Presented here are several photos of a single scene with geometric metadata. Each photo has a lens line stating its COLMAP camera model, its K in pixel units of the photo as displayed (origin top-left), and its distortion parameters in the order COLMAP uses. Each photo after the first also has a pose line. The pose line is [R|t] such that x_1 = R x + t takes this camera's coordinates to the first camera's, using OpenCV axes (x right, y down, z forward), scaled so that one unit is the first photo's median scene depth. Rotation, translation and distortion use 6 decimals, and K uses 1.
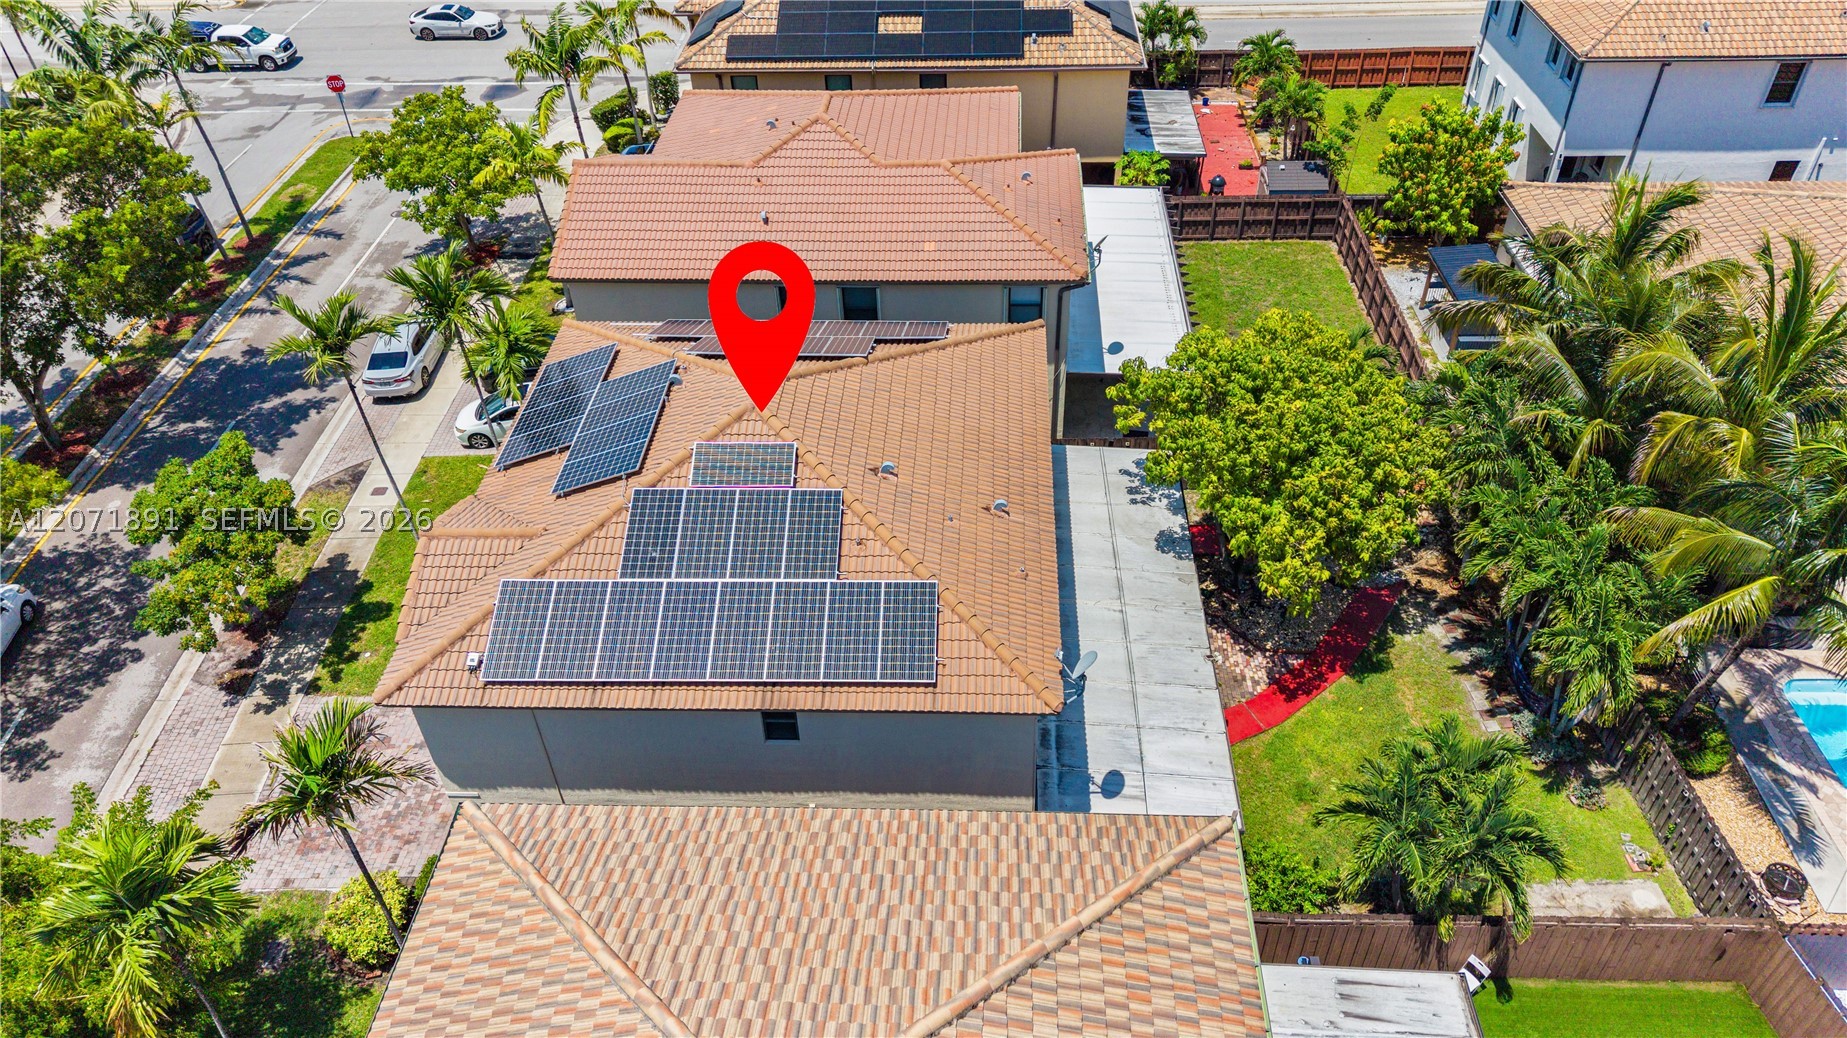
lens RADIAL K [[1274.4, 0, 923.5], [0, 1274.4, 519.0], [0, 0, 1]] dist [0.008743, 0.002346]
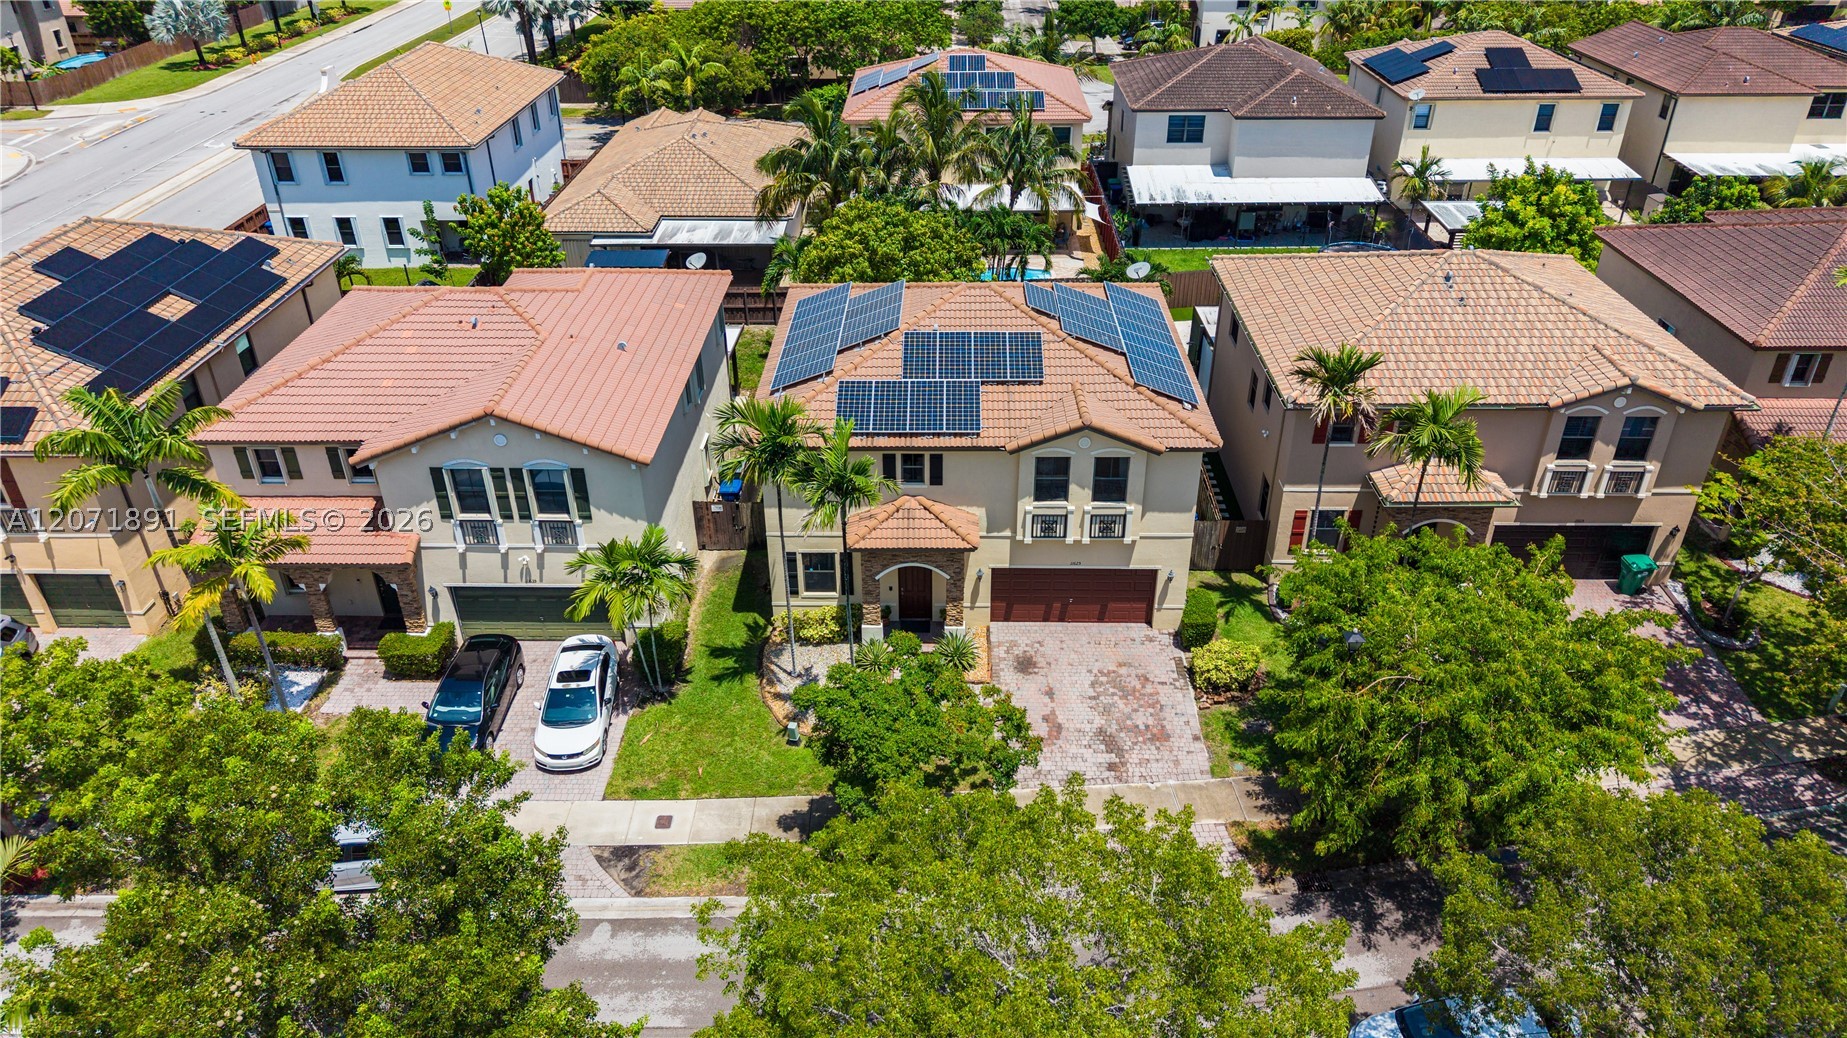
lens RADIAL K [[1244.9, 0, 923.5], [0, 1244.9, 519.0], [0, 0, 1]] dist [0.004637, -0.005181]
pose [[-0.024078, -0.489032, 0.871933, -0.878418], [0.642044, 0.660977, 0.388444, -0.300810], [-0.766289, 0.569173, 0.298066, 0.442302]]
